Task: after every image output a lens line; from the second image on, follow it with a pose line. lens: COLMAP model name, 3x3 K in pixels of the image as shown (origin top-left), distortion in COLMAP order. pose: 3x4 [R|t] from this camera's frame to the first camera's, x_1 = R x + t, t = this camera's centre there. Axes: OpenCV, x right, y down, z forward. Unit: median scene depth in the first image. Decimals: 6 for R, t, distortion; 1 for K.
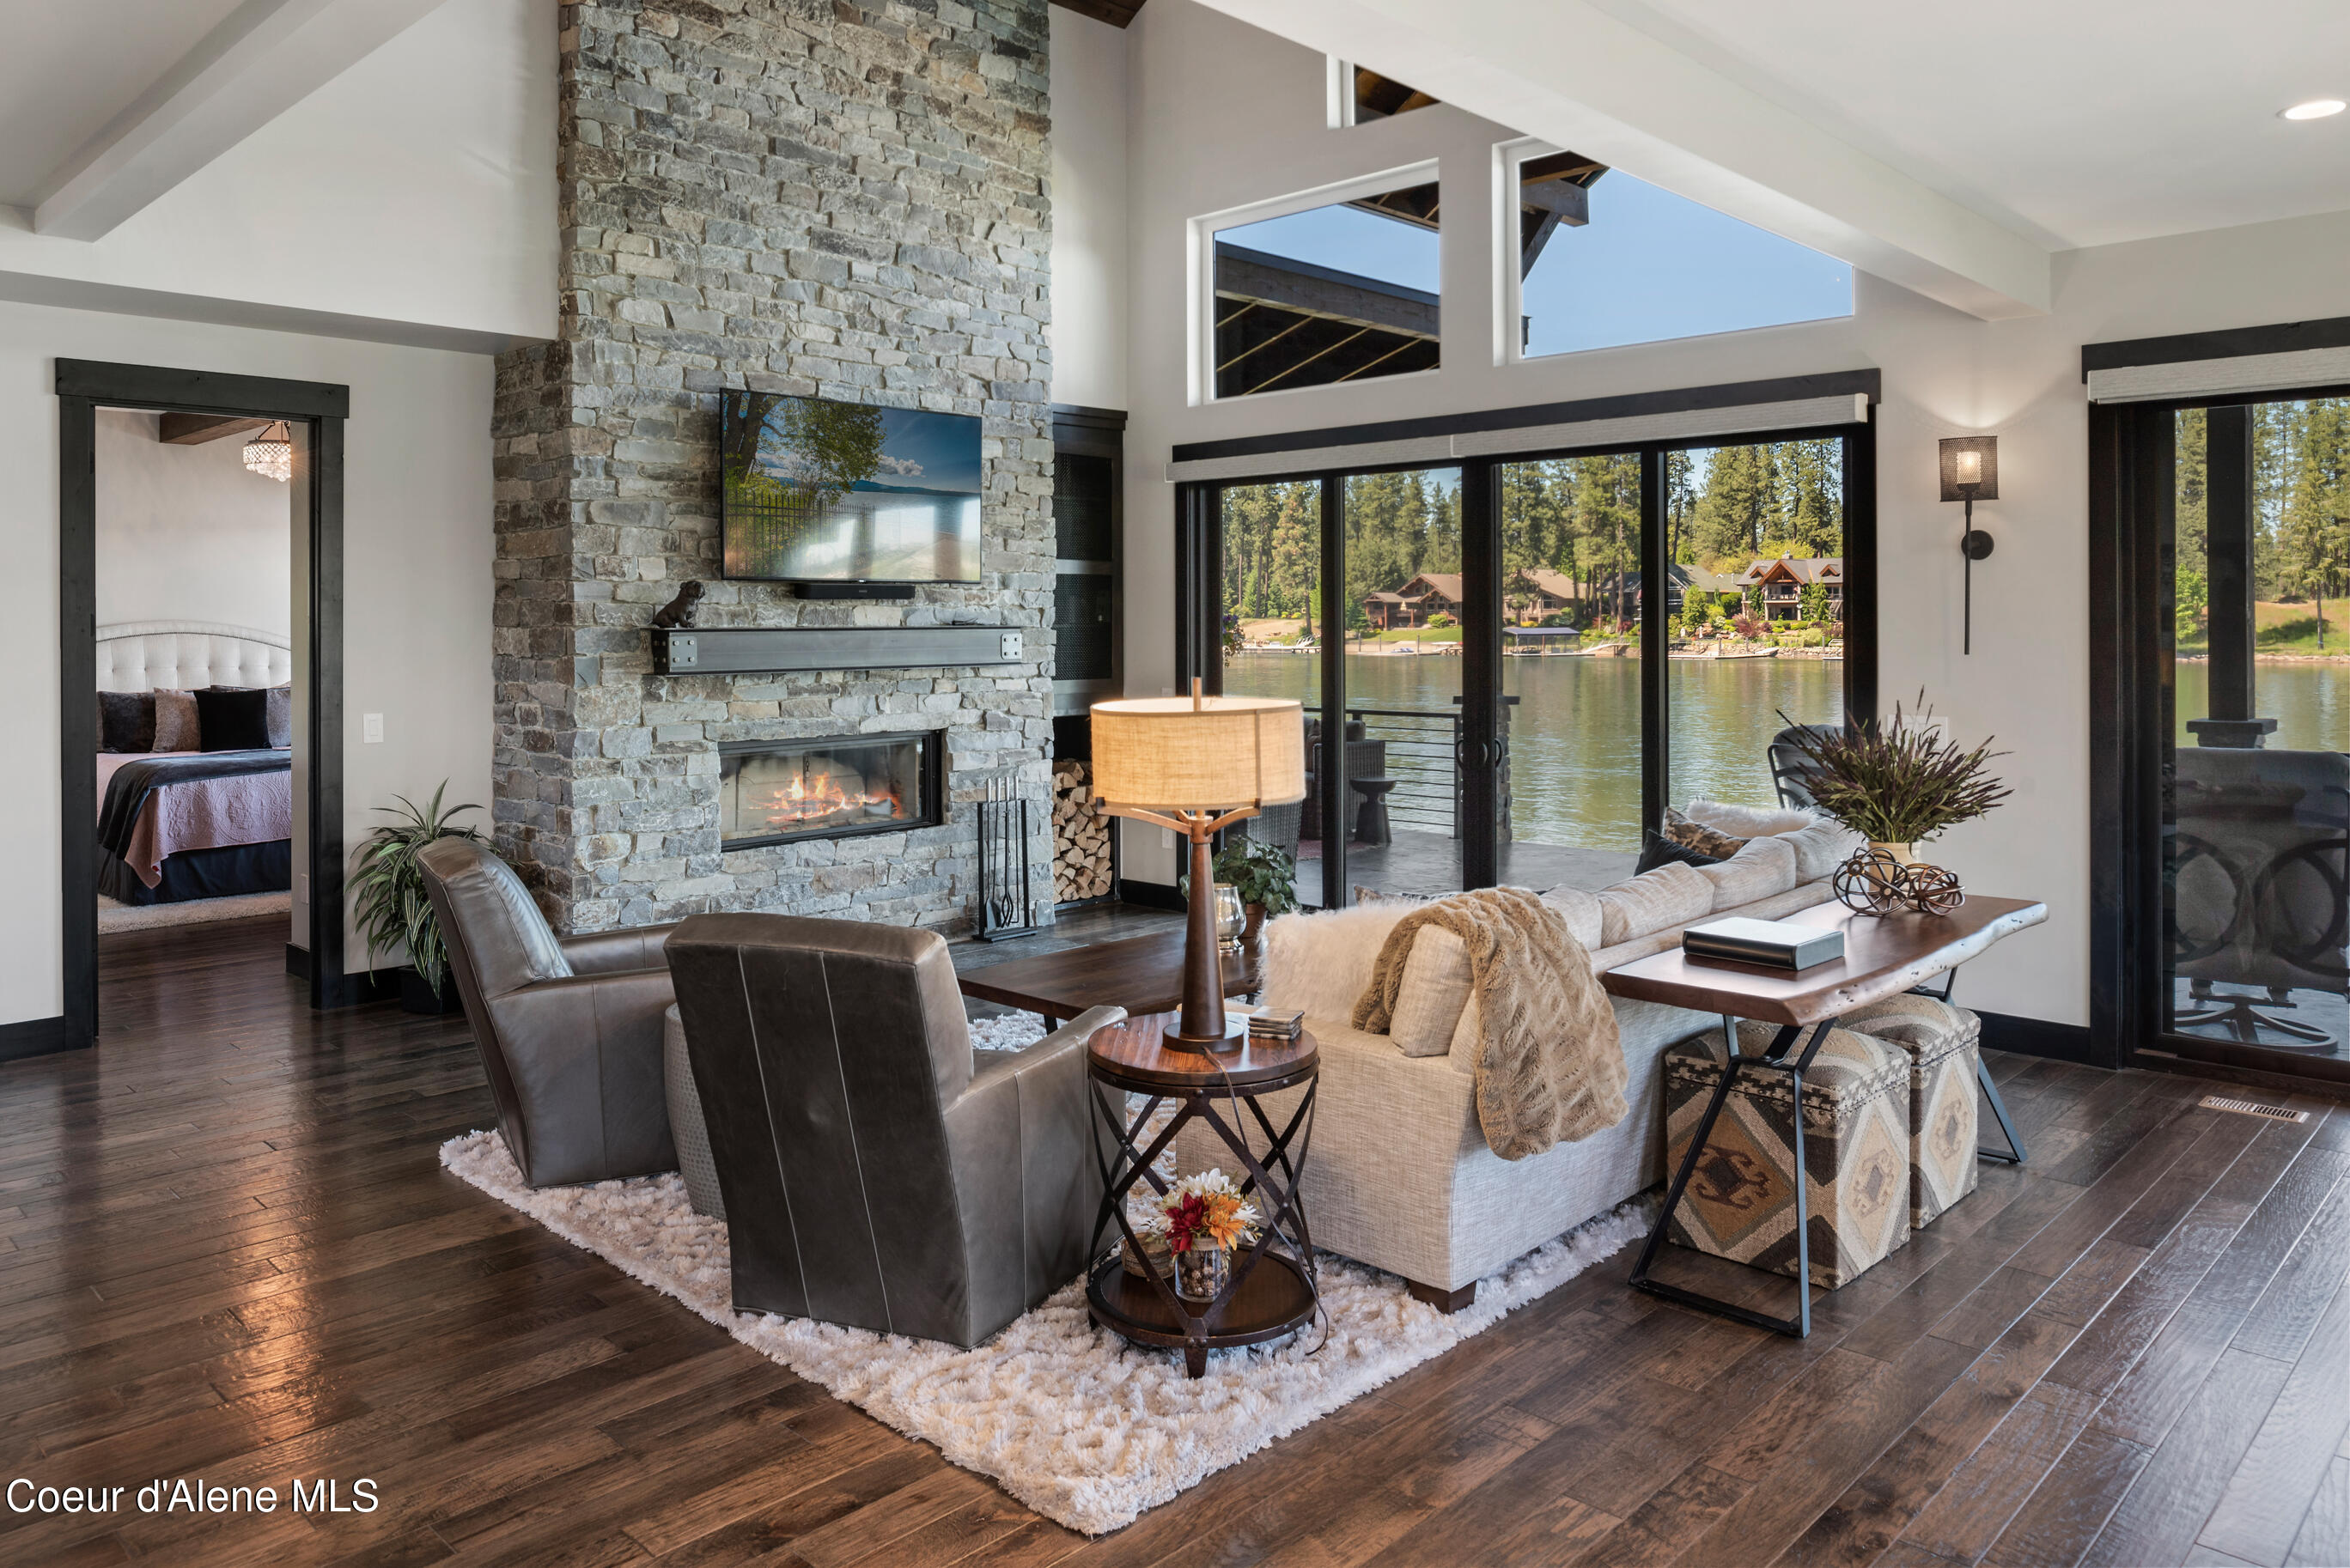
lens RADIAL K [[1583.7, 0, 1167.5], [0, 1583.7, 780.9], [0, 0, 1]] dist [-0.012209, -0.006140]
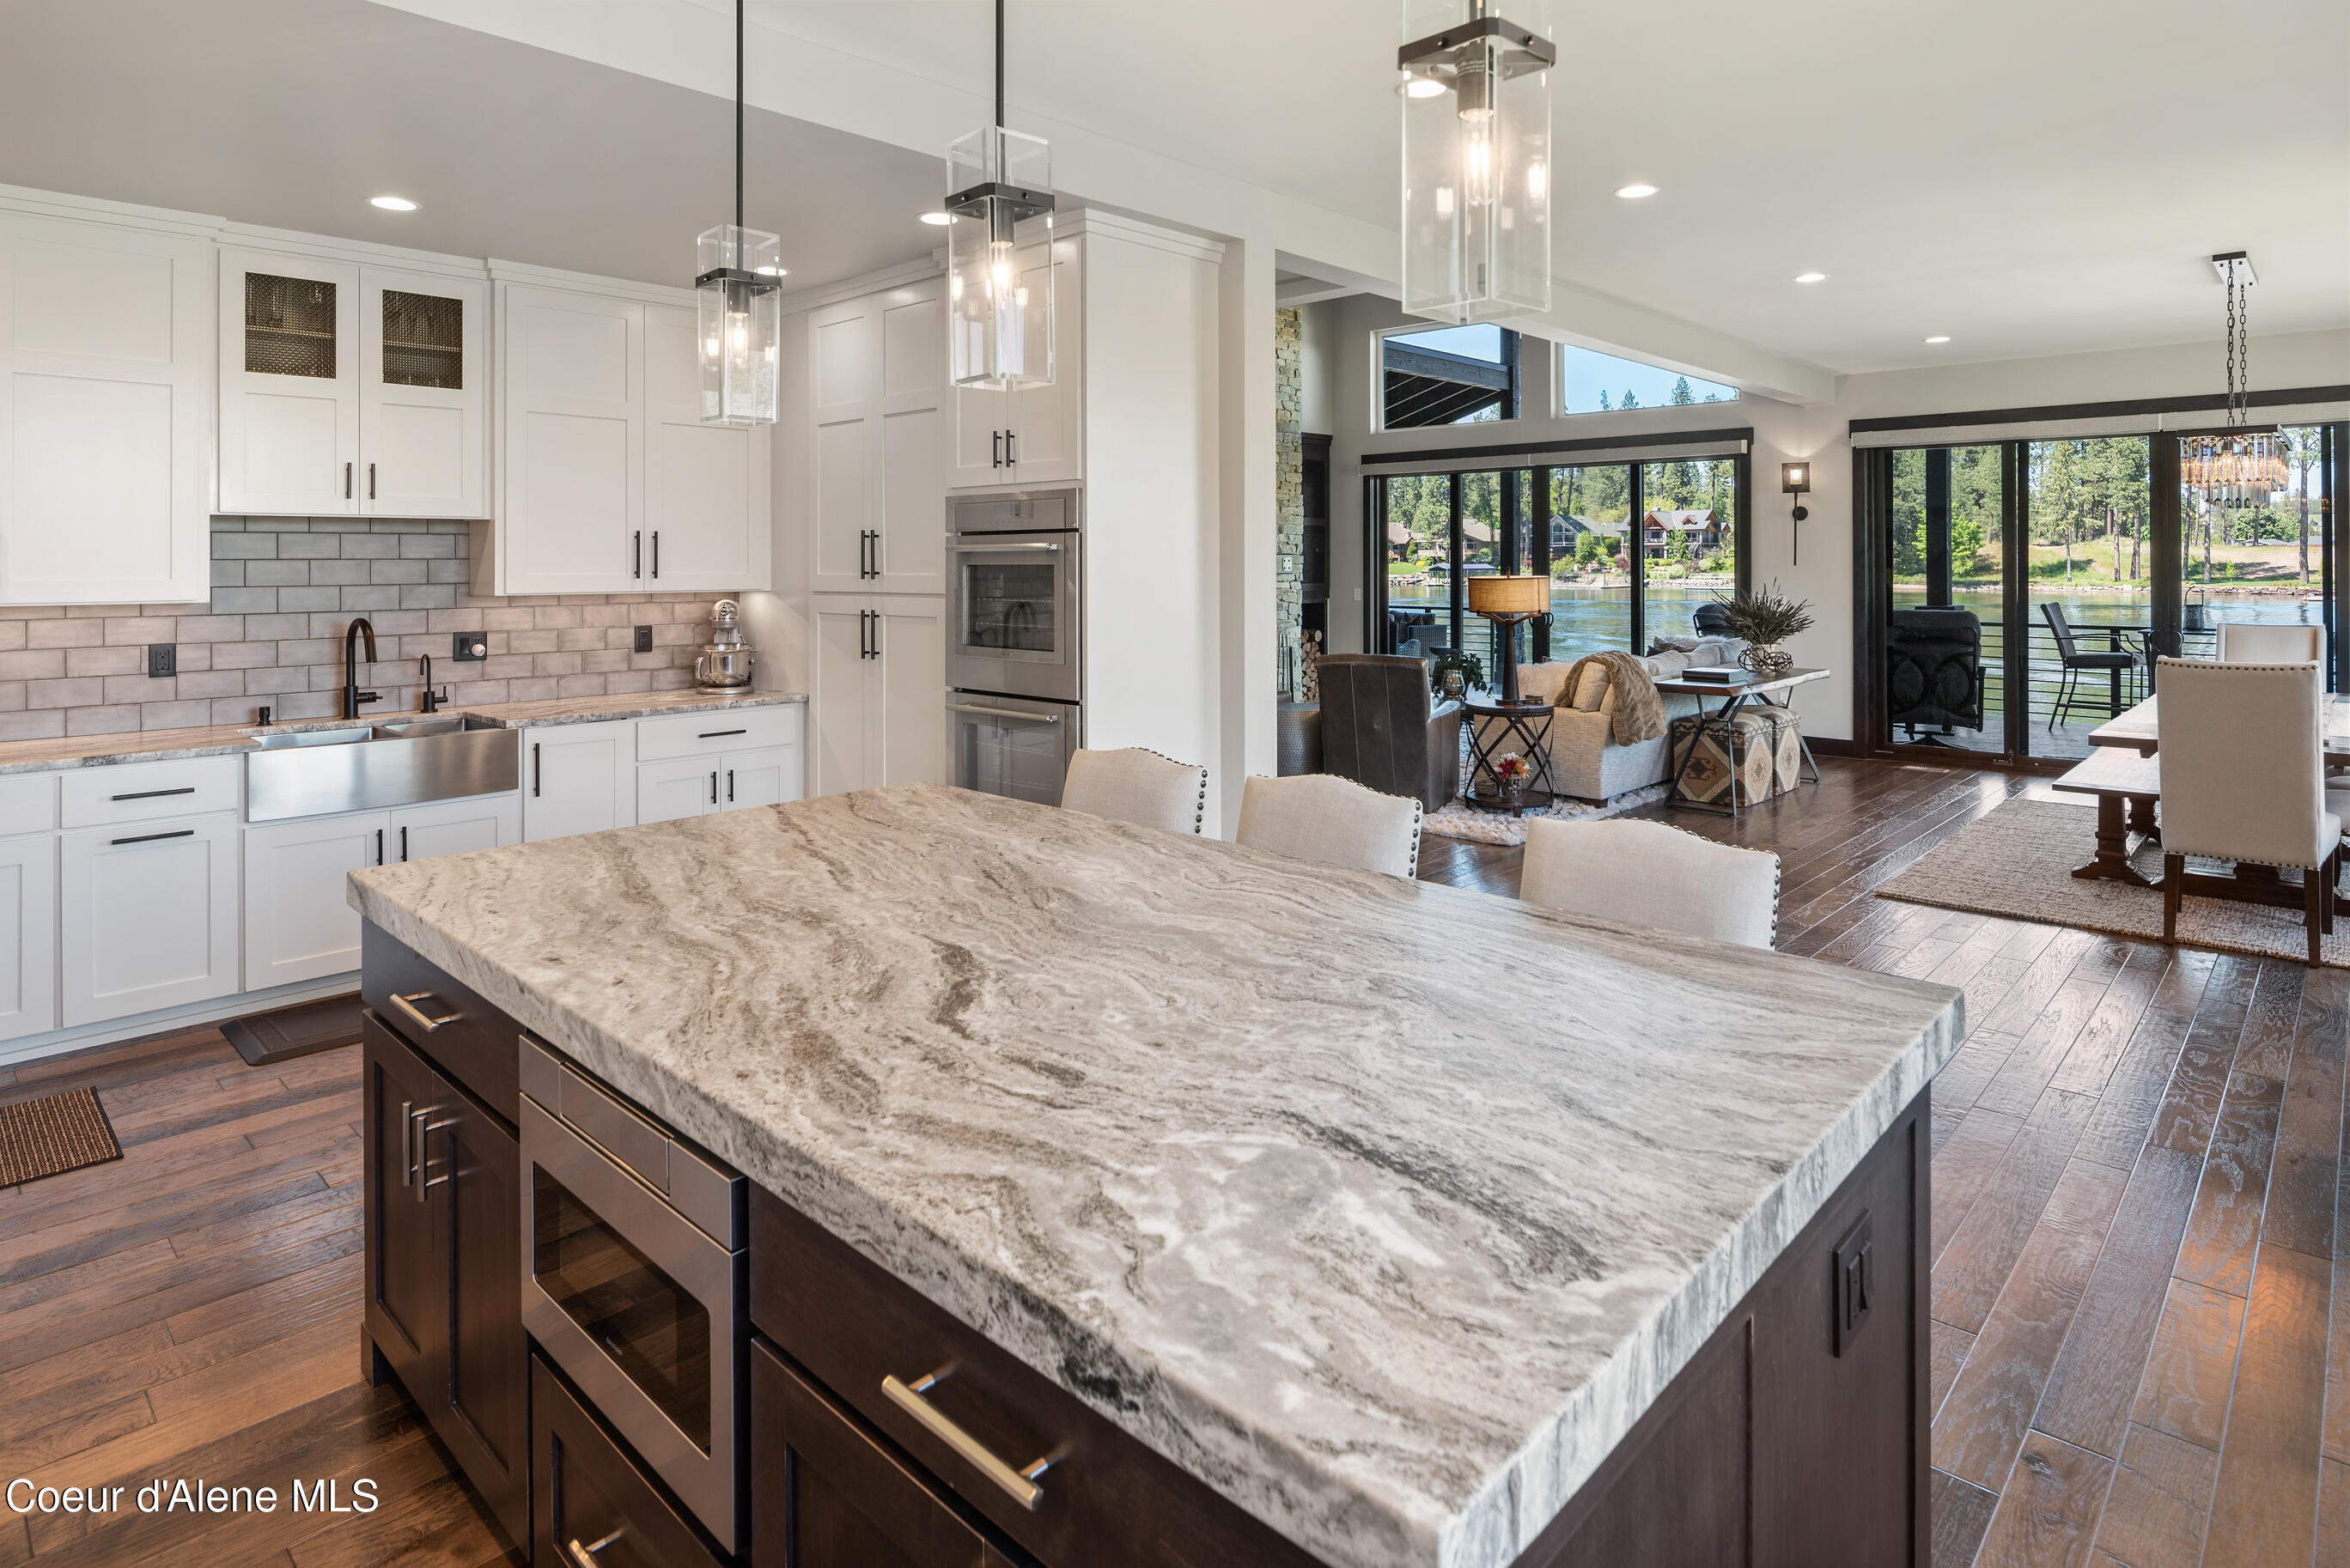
lens RADIAL K [[1285.1, 0, 1169.9], [0, 1285.1, 679.8], [0, 0, 1]] dist [0.001783, -0.000770]
pose [[0.999889, 0.000861, 0.014880, -0.357232], [-0.000754, 0.999974, -0.007149, 0.086319], [-0.014885, 0.007137, 0.999864, -0.710153]]
